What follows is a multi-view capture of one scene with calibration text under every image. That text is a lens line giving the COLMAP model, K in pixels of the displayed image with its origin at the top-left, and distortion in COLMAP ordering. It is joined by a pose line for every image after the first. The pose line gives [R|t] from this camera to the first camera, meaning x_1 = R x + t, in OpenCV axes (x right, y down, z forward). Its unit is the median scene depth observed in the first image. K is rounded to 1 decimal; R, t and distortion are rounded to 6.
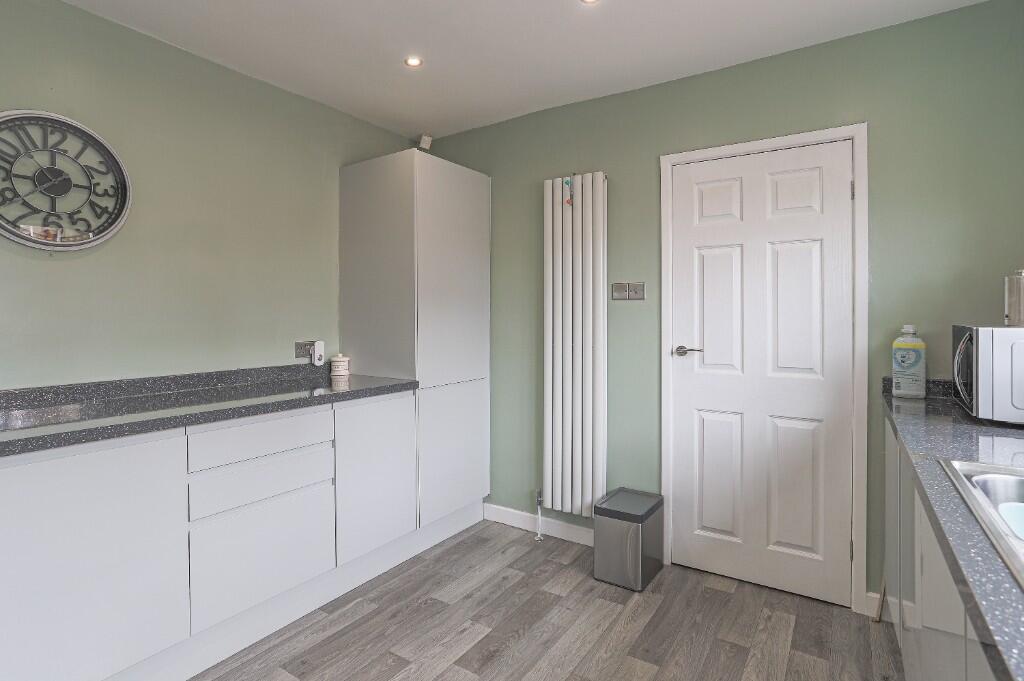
lens RADIAL K [[529.0, 0, 509.8], [0, 529.0, 318.3], [0, 0, 1]] dist [-0.055848, 0.030782]
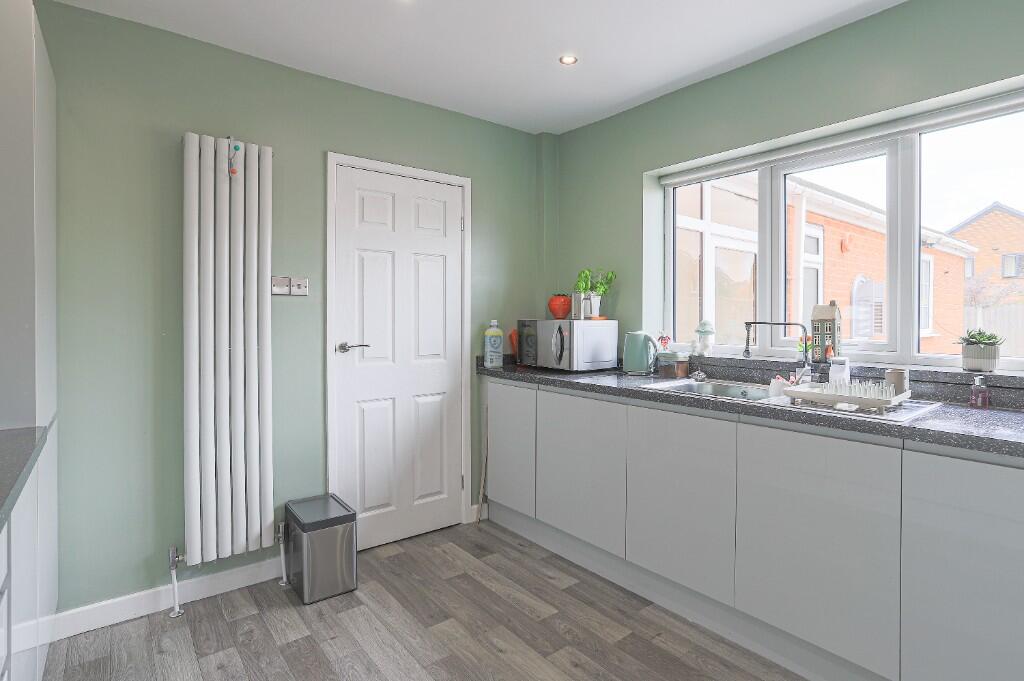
lens RADIAL K [[529.0, 0, 509.8], [0, 529.0, 318.3], [0, 0, 1]] dist [-0.055848, 0.030782]
pose [[0.310784, -0.005751, 0.950463, -0.612159], [-0.002814, 0.999972, 0.006970, -0.003499], [-0.950476, -0.004841, 0.310760, 0.412185]]
